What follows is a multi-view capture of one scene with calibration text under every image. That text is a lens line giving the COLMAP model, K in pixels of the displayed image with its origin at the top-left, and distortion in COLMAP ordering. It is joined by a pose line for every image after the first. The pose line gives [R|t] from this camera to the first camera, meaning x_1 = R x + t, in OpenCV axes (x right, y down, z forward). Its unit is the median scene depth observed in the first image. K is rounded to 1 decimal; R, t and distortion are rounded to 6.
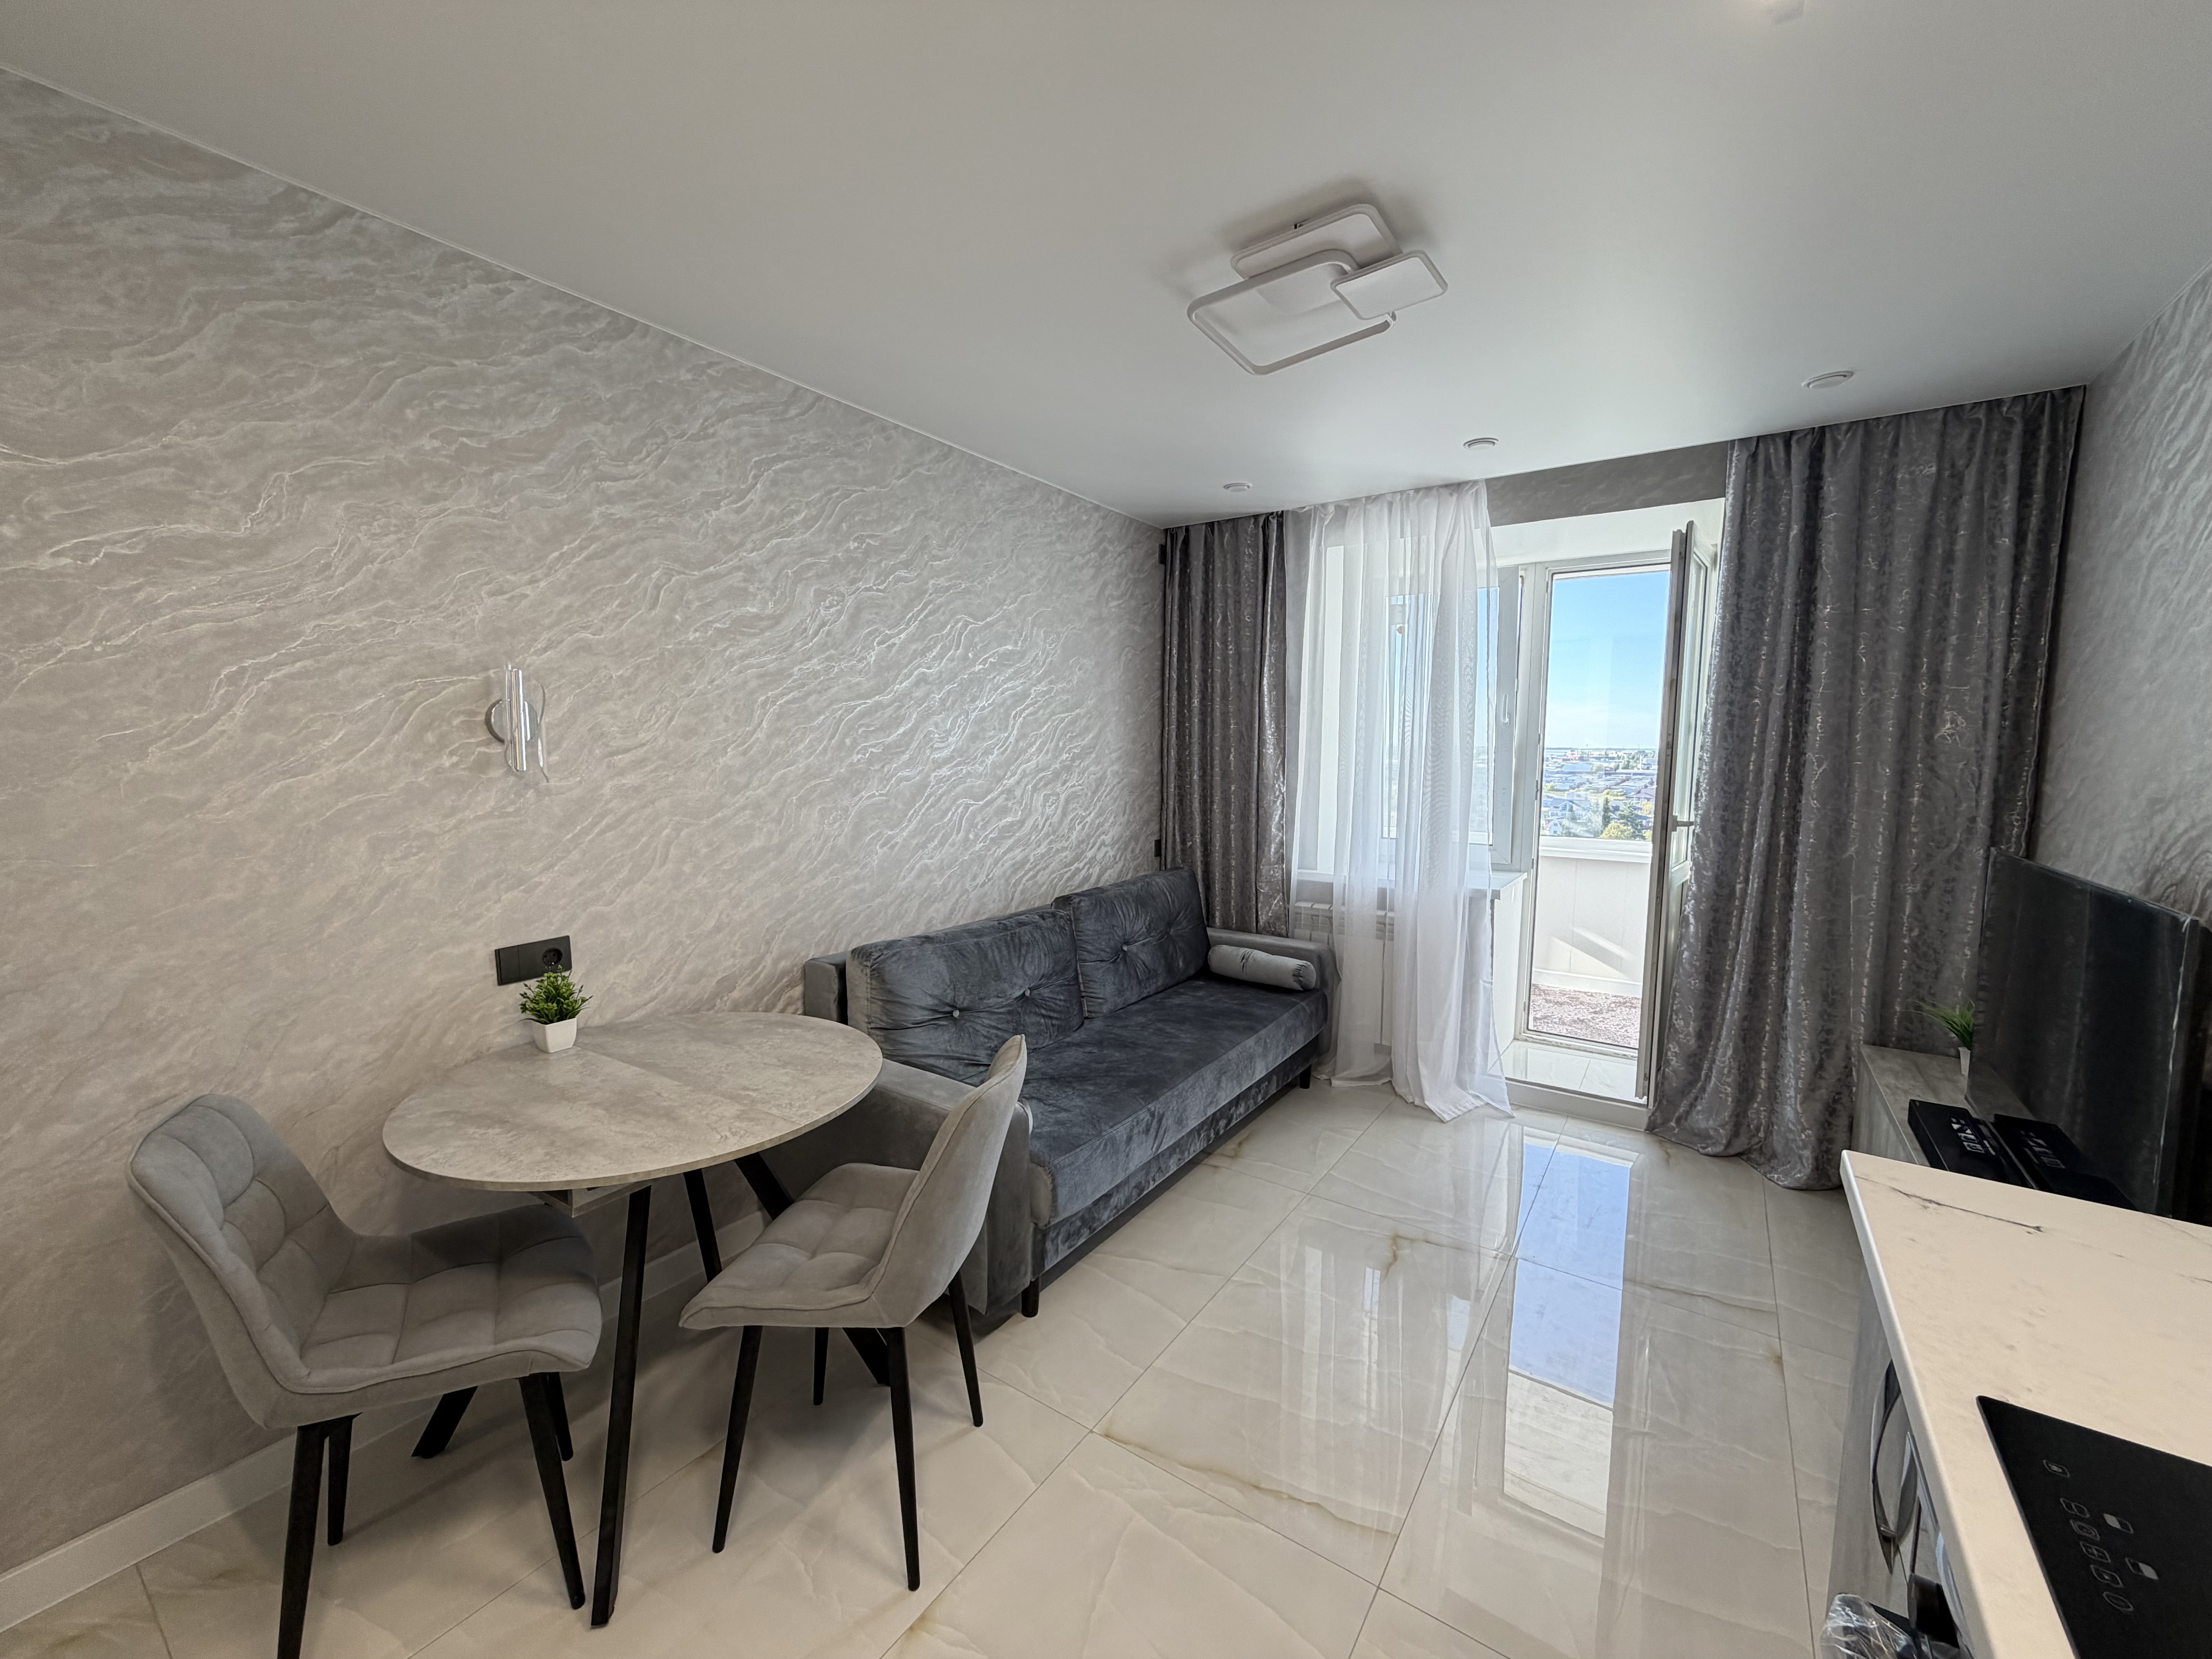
lens RADIAL K [[883.4, 0, 1104.1], [0, 883.4, 830.0], [0, 0, 1]] dist [0.004350, -0.000290]
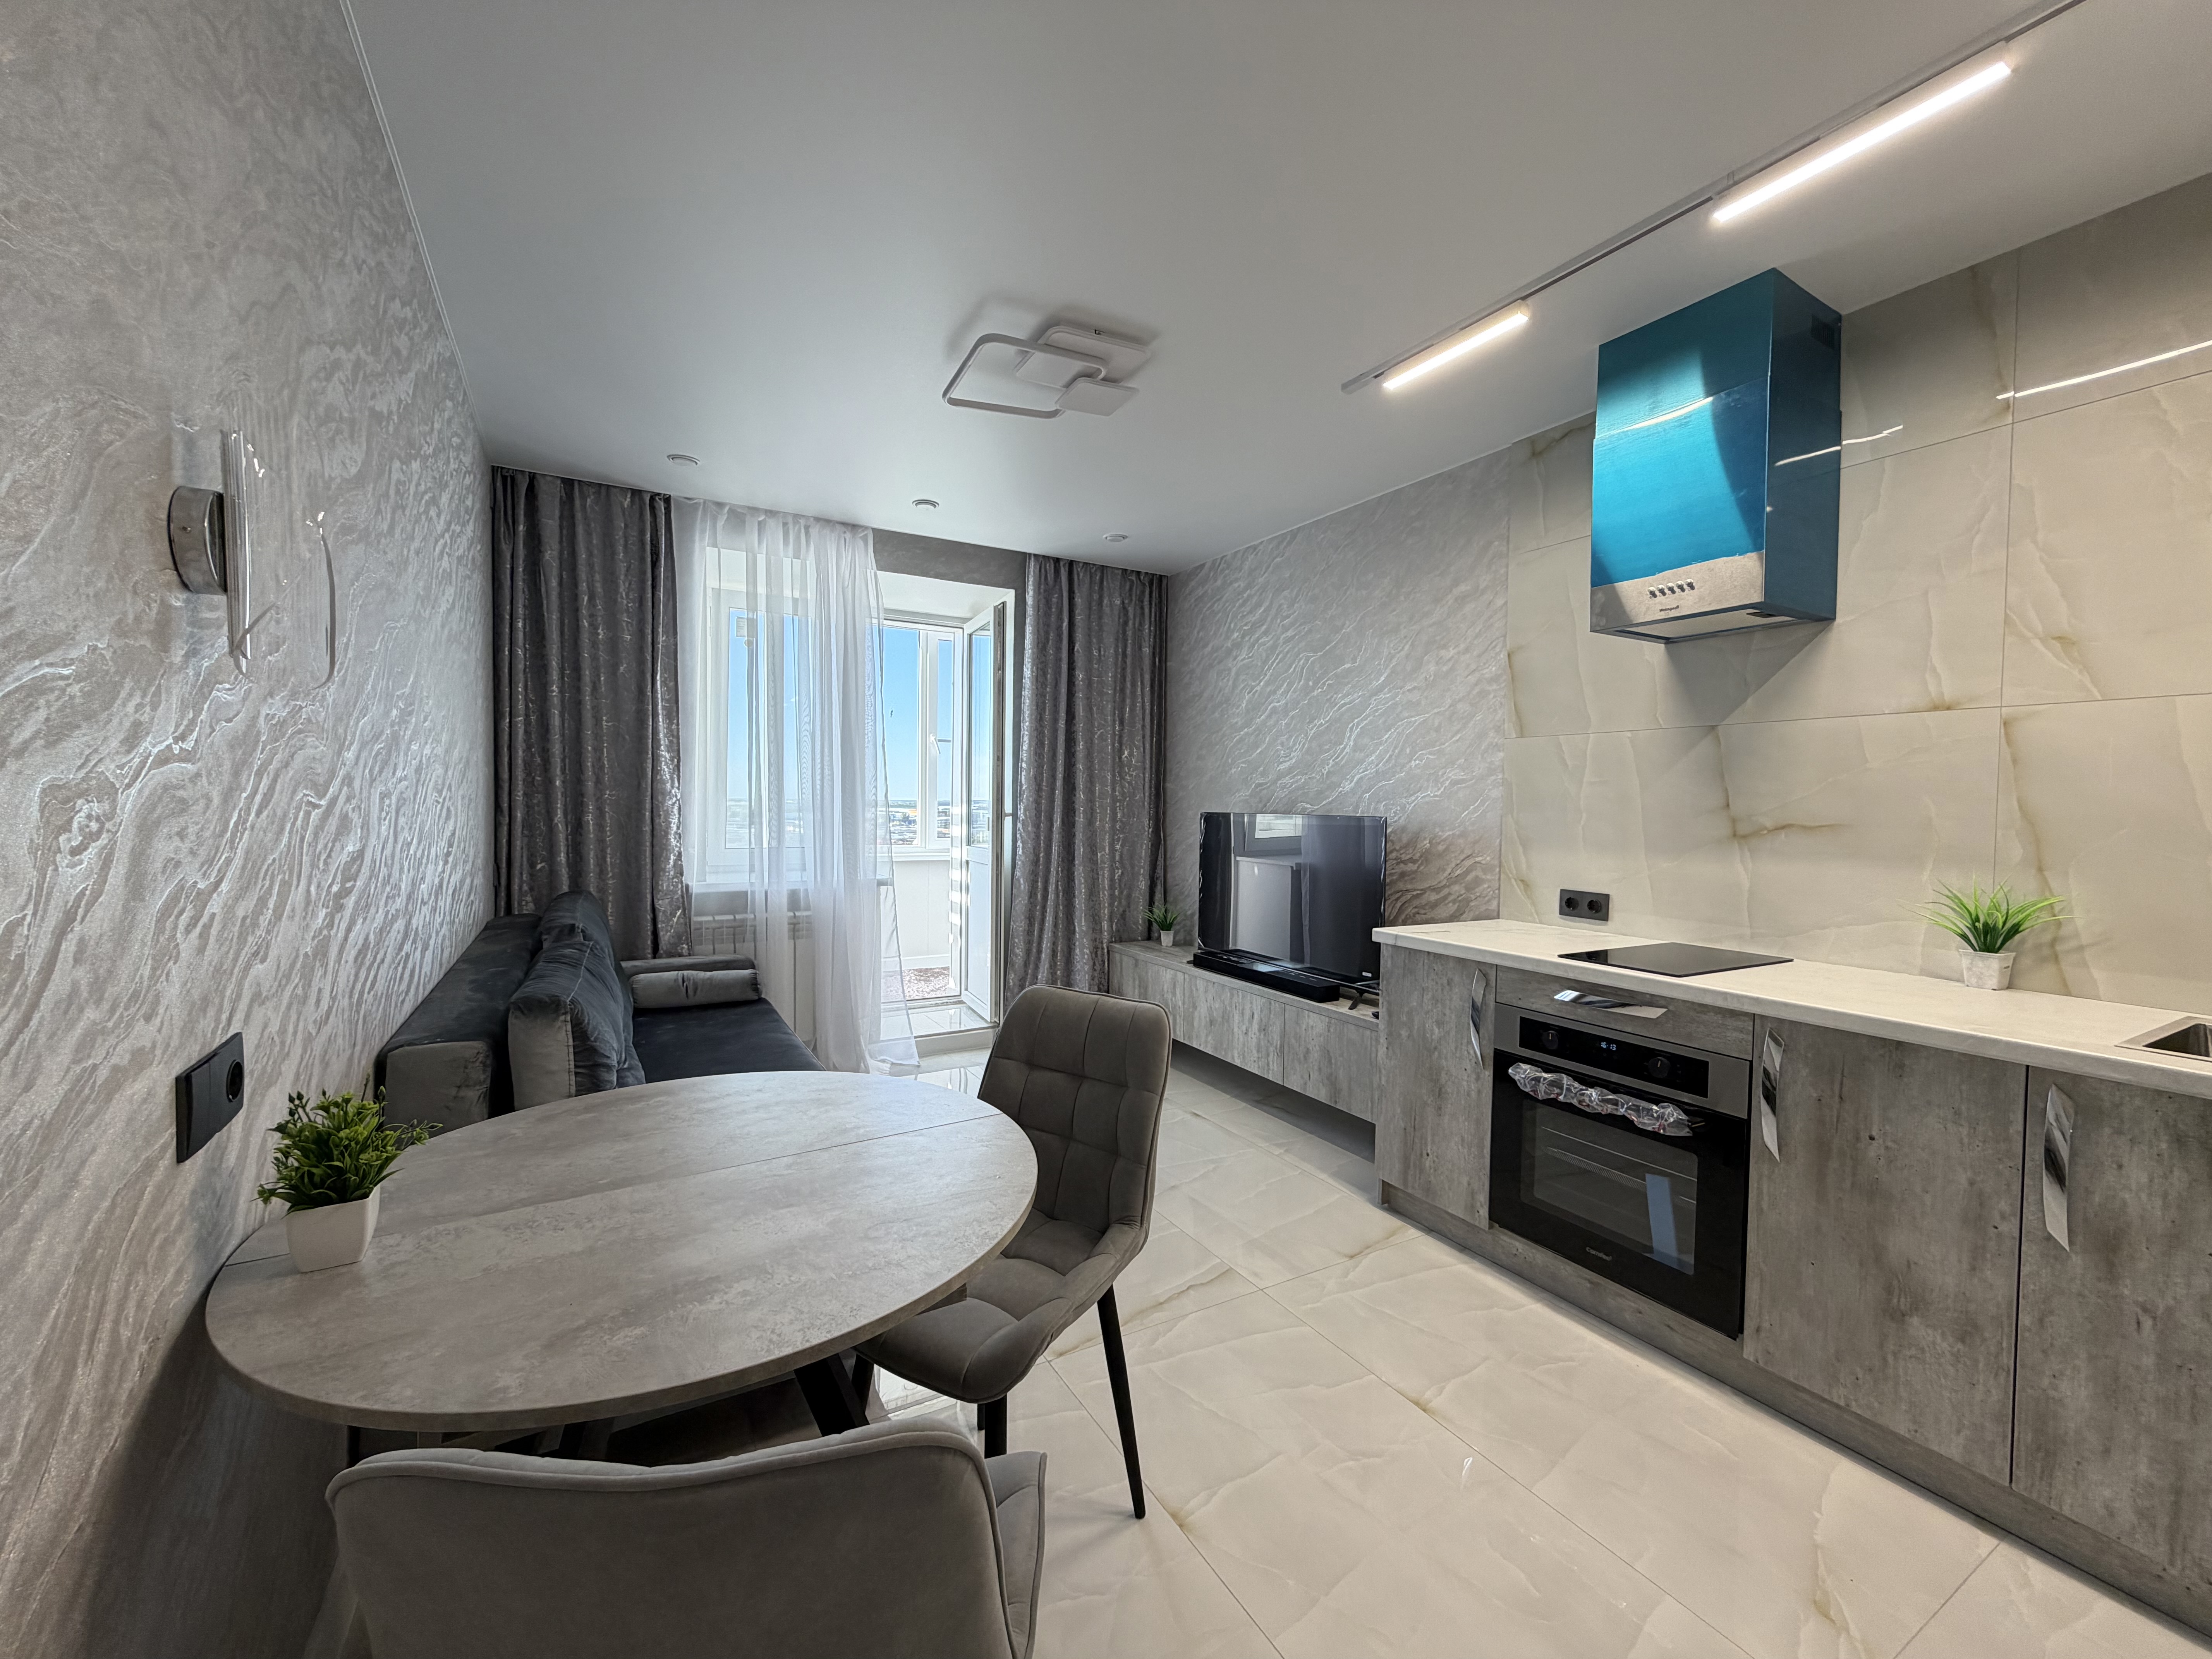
lens RADIAL K [[883.4, 0, 1099.4], [0, 883.4, 832.1], [0, 0, 1]] dist [0.004350, -0.000290]
pose [[0.437312, -0.032820, 0.898711, -0.507110], [0.078106, 0.996944, -0.001599, 0.031691], [-0.895912, 0.070895, 0.438538, 0.243482]]
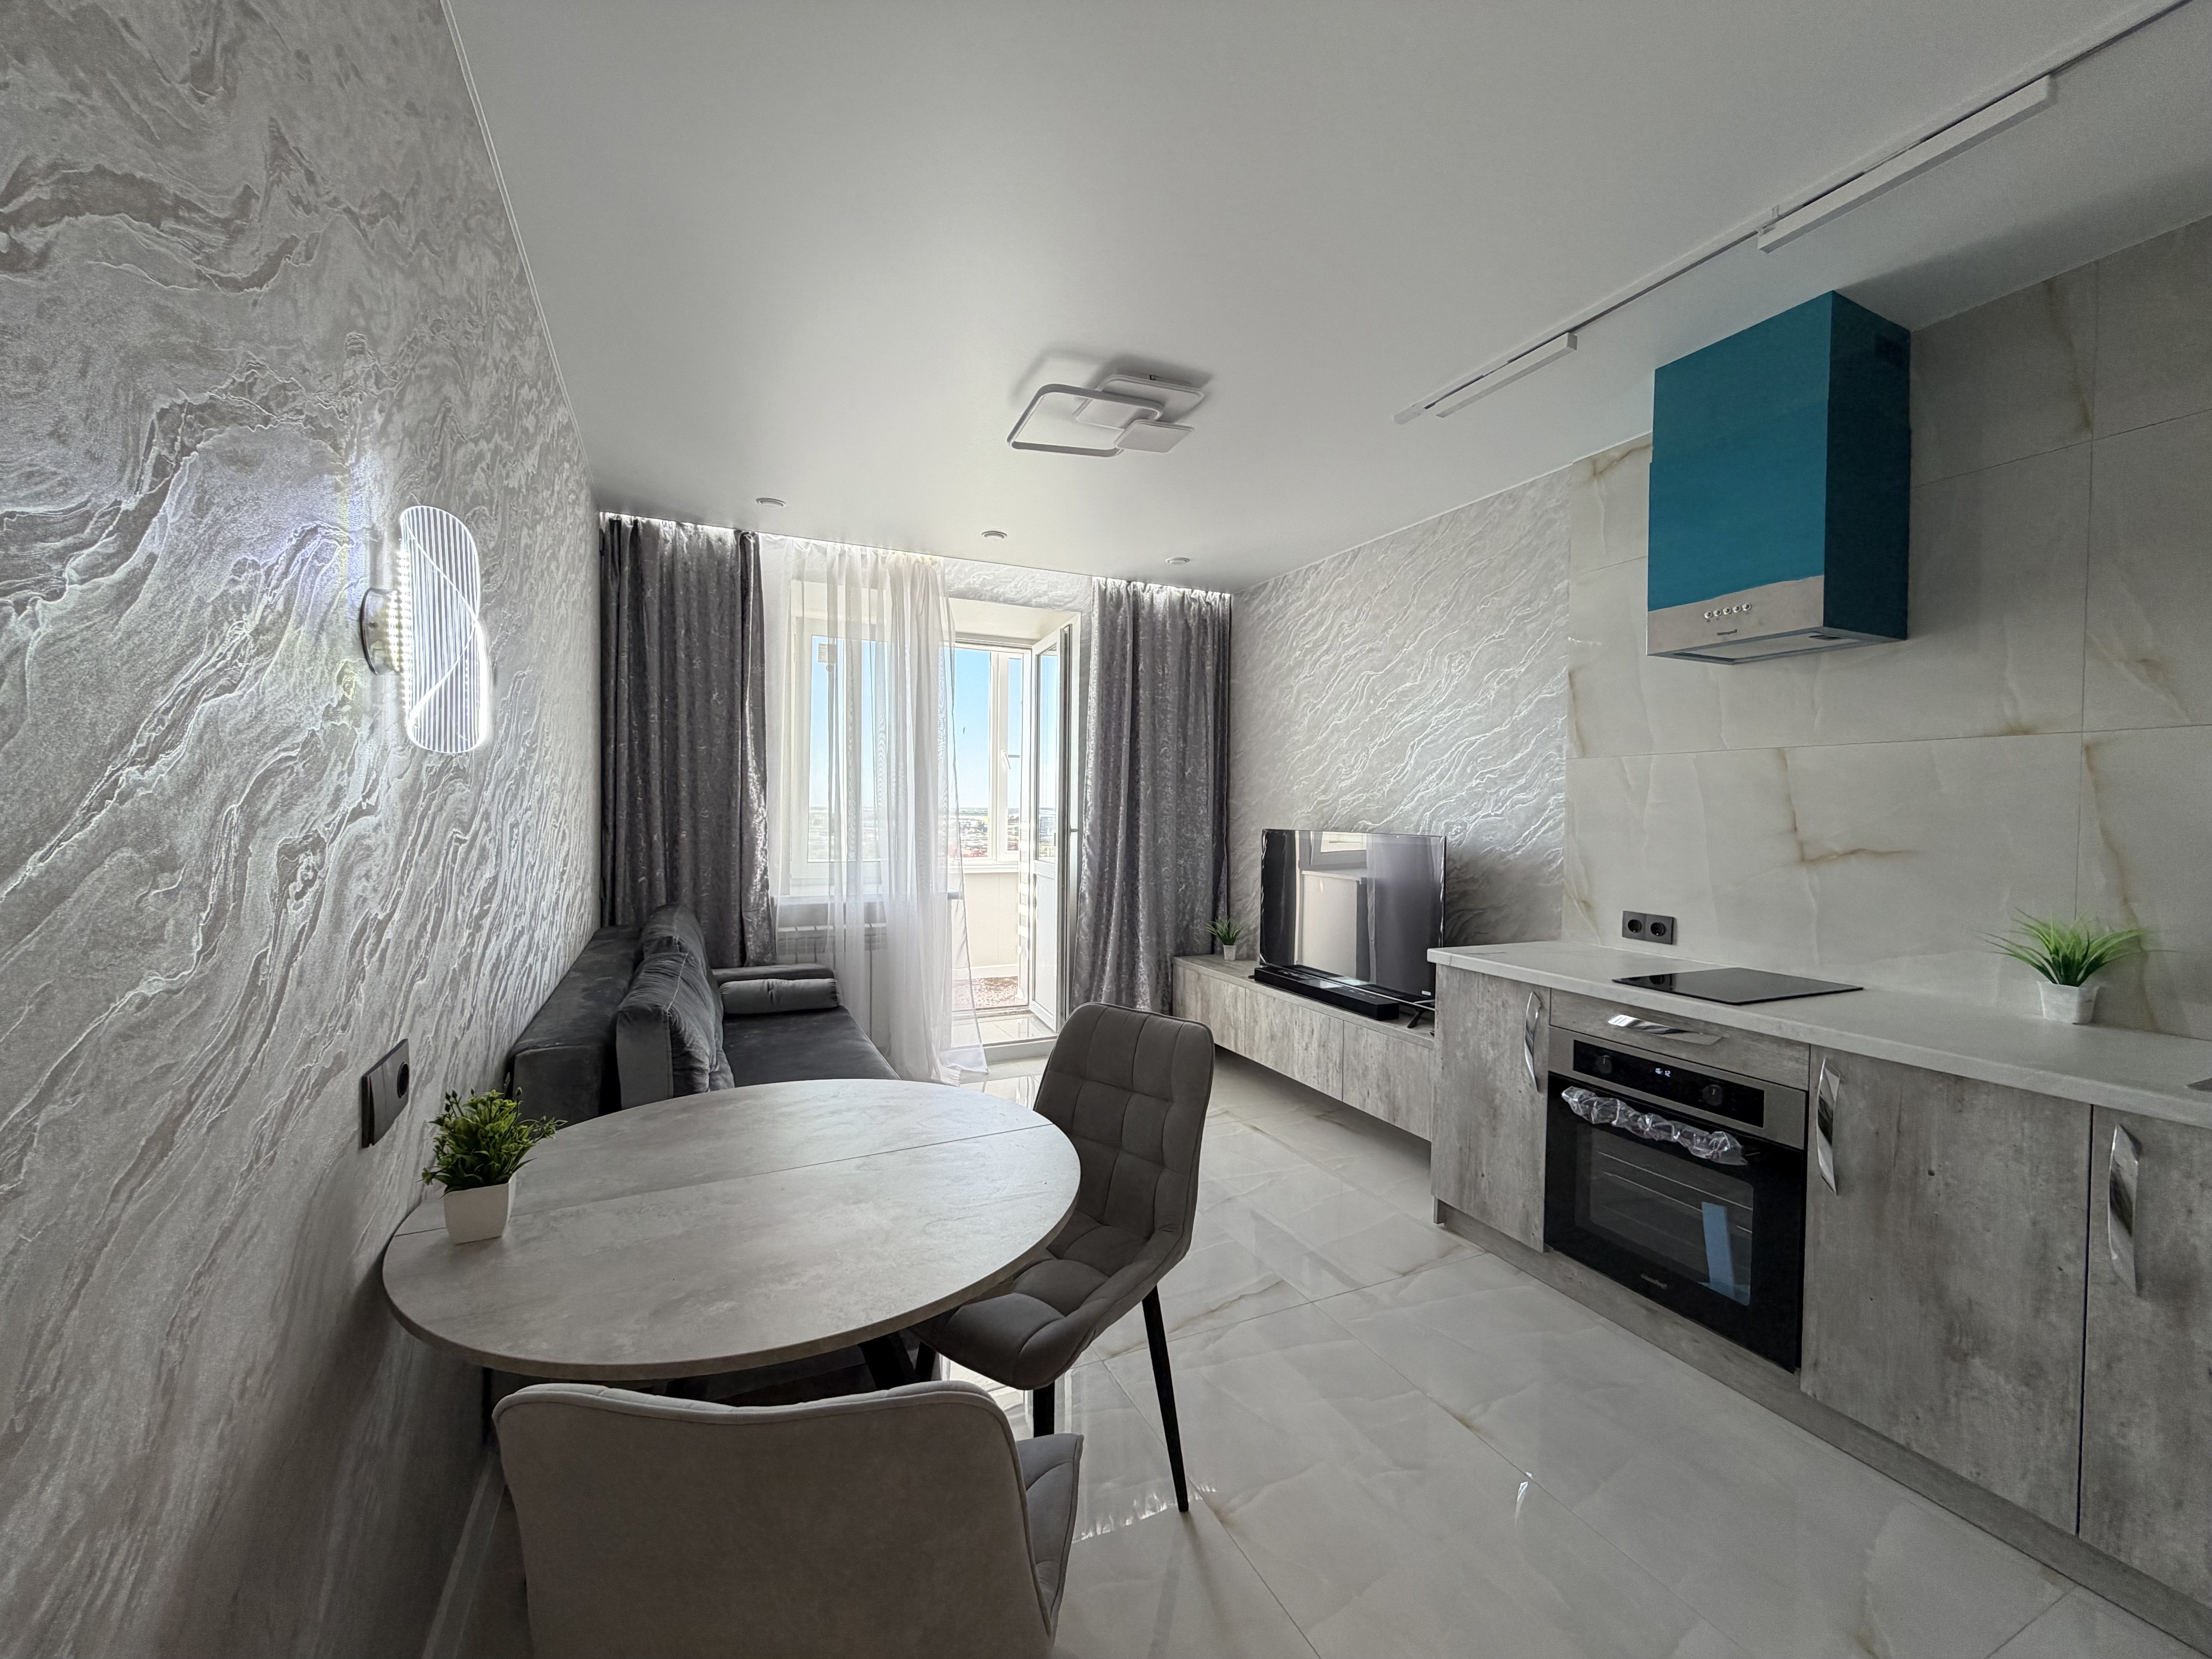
lens RADIAL K [[883.4, 0, 1099.2], [0, 883.4, 833.3], [0, 0, 1]] dist [0.004350, -0.000290]
pose [[0.510176, -0.025880, 0.859681, -0.527694], [0.076168, 0.996979, -0.015189, 0.020869], [-0.856691, 0.073229, 0.510606, 0.215722]]
